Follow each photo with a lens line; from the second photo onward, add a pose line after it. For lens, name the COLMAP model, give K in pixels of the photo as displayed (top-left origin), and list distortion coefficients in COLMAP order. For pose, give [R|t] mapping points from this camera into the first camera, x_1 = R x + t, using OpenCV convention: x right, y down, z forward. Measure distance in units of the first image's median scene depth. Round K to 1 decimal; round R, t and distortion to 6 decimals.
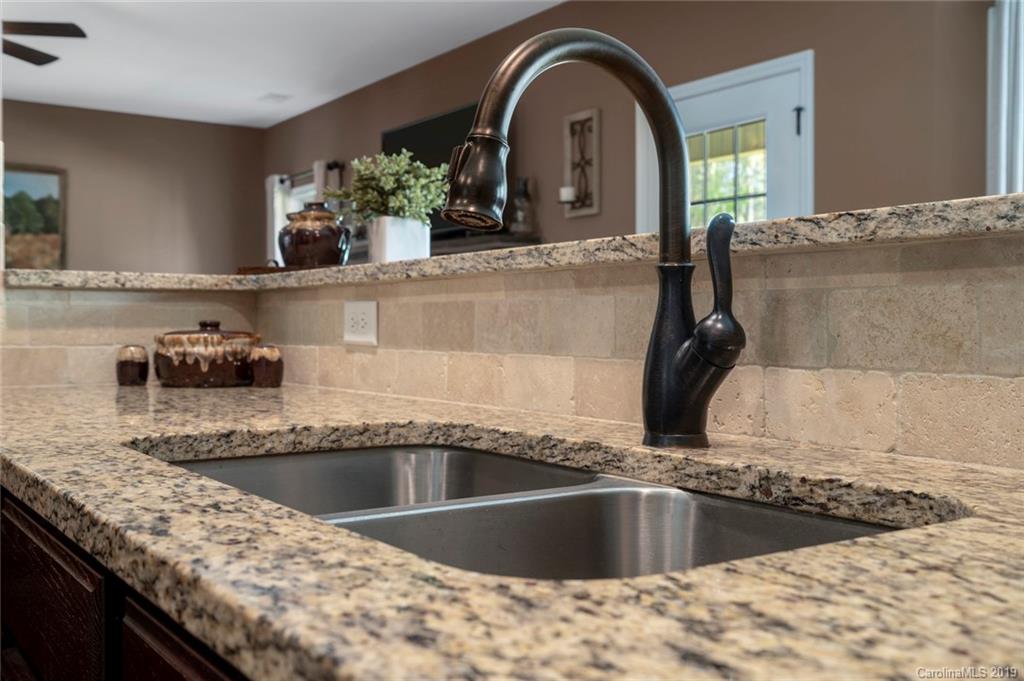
lens RADIAL K [[1021.5, 0, 512.2], [0, 1021.5, 319.7], [0, 0, 1]] dist [0.012778, 0.001925]
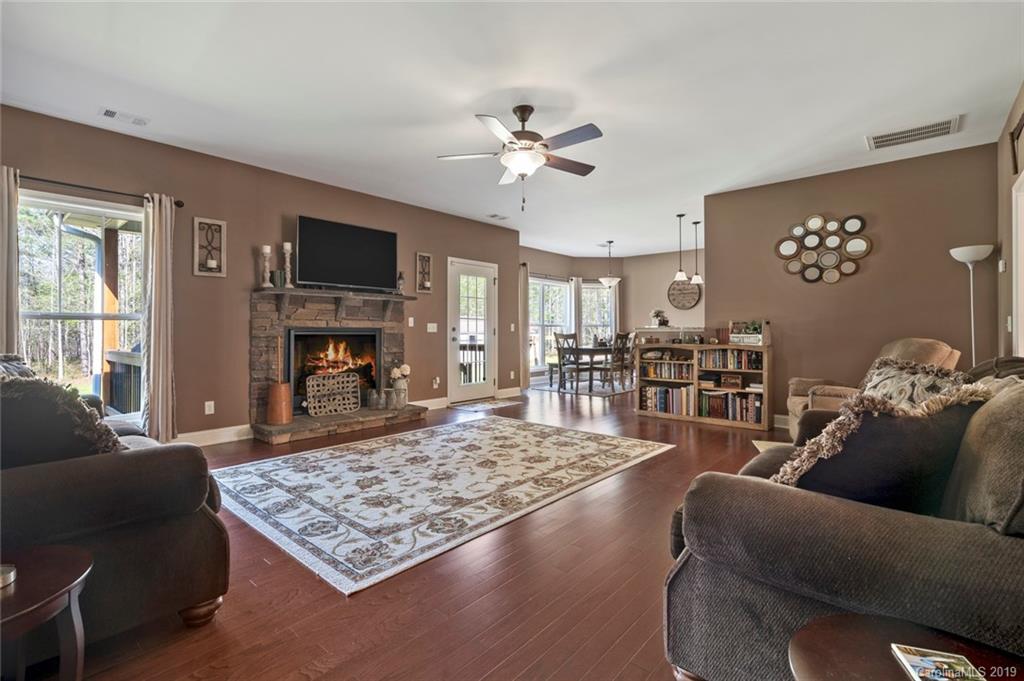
lens RADIAL K [[472.1, 0, 506.6], [0, 472.1, 325.9], [0, 0, 1]] dist [-0.001670, 0.000076]
pose [[-0.218213, 0.011095, 0.975838, -3.215851], [-0.006513, 0.999897, -0.012825, -0.009706], [-0.975879, -0.009154, -0.218118, 2.968127]]
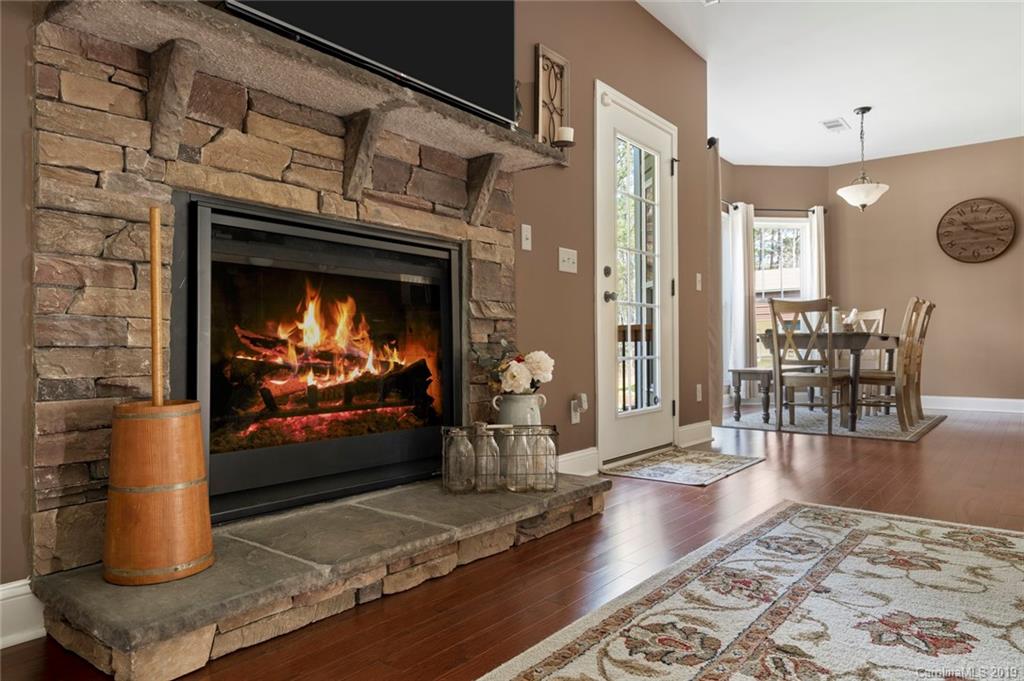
lens RADIAL K [[672.8, 0, 506.7], [0, 672.8, 340.5], [0, 0, 1]] dist [0.004732, 0.001696]
pose [[-0.280288, 0.010329, 0.959860, -1.445417], [-0.003188, 0.999927, -0.011691, 0.200169], [-0.959911, -0.006337, -0.280234, 3.413094]]
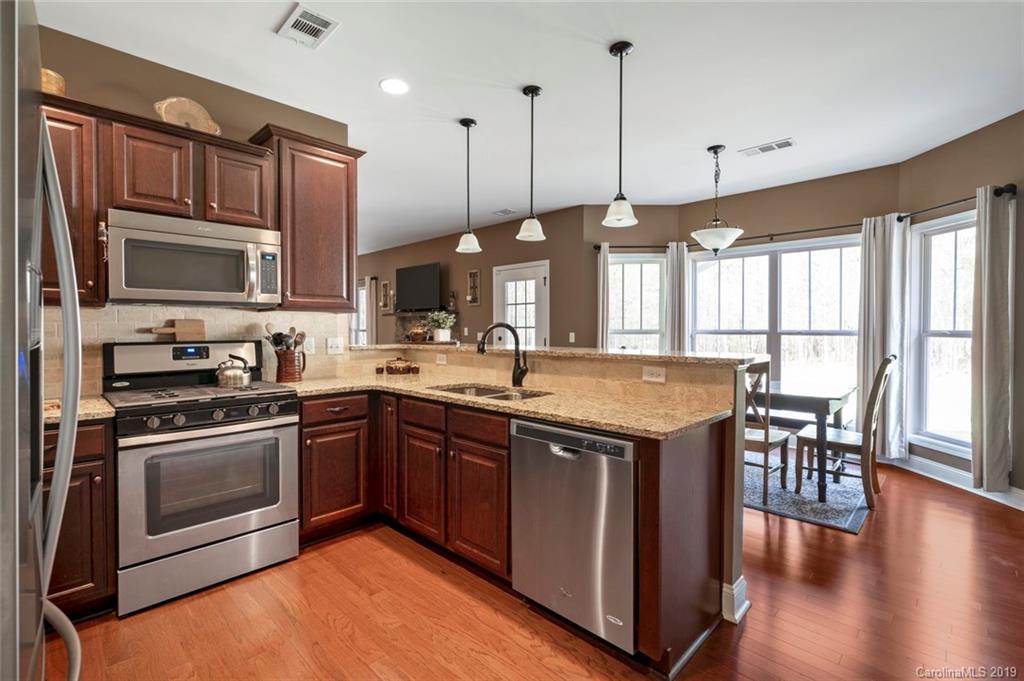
lens RADIAL K [[469.9, 0, 512.0], [0, 469.9, 332.1], [0, 0, 1]] dist [-0.000615, 0.000788]
pose [[0.982437, -0.002895, 0.186571, -0.210078], [0.000049, 0.999884, 0.015255, -0.130295], [-0.186594, -0.014978, 0.982323, -0.931167]]
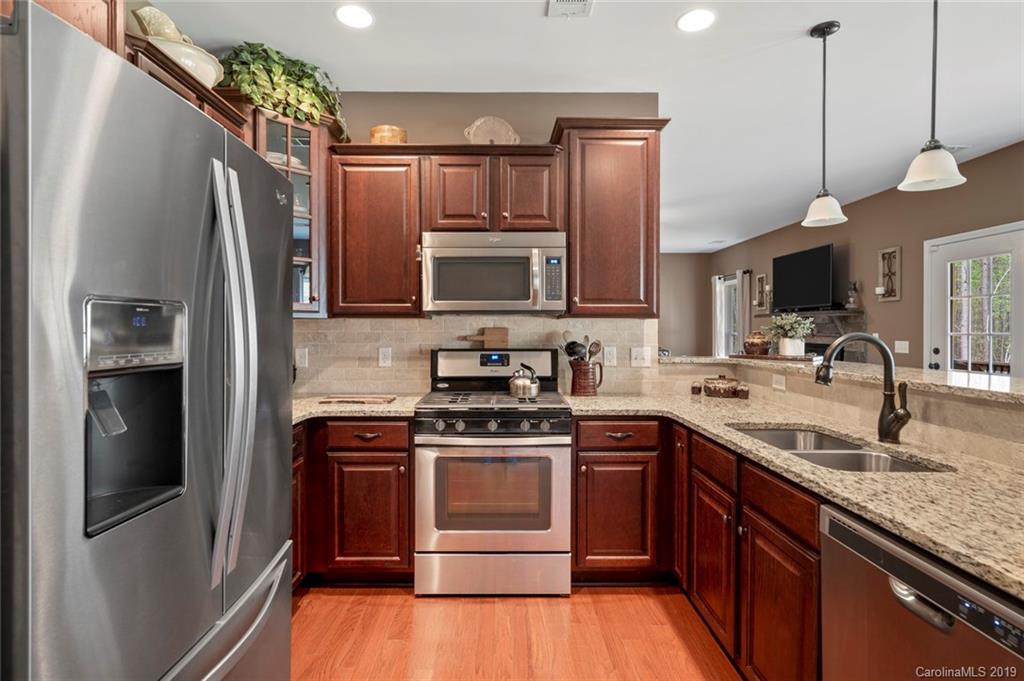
lens RADIAL K [[507.3, 0, 500.2], [0, 507.3, 331.6], [0, 0, 1]] dist [-0.002386, 0.001085]
pose [[0.821355, 0.004125, -0.570403, 0.027056], [0.002092, 0.999945, 0.010244, -0.151612], [0.570414, -0.009608, 0.821301, -0.655899]]
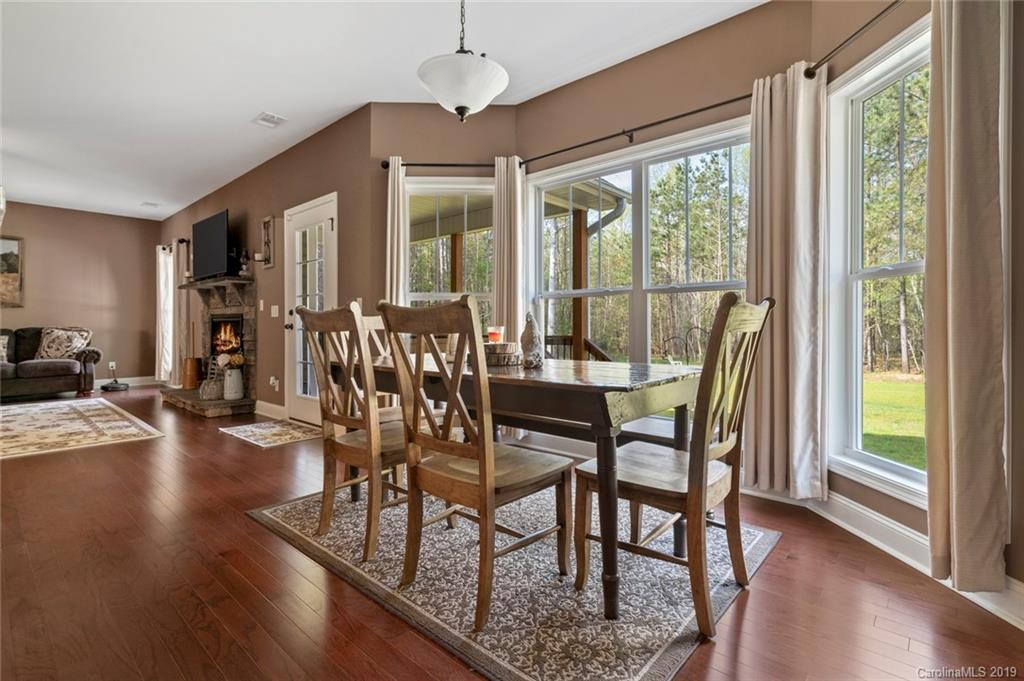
lens RADIAL K [[485.5, 0, 513.2], [0, 485.5, 326.1], [0, 0, 1]] dist [0.000827, 0.000487]
pose [[0.975229, -0.003541, 0.221171, 0.939370], [0.002476, 0.999984, 0.005091, 0.034711], [-0.221185, -0.004417, 0.975222, -0.181686]]
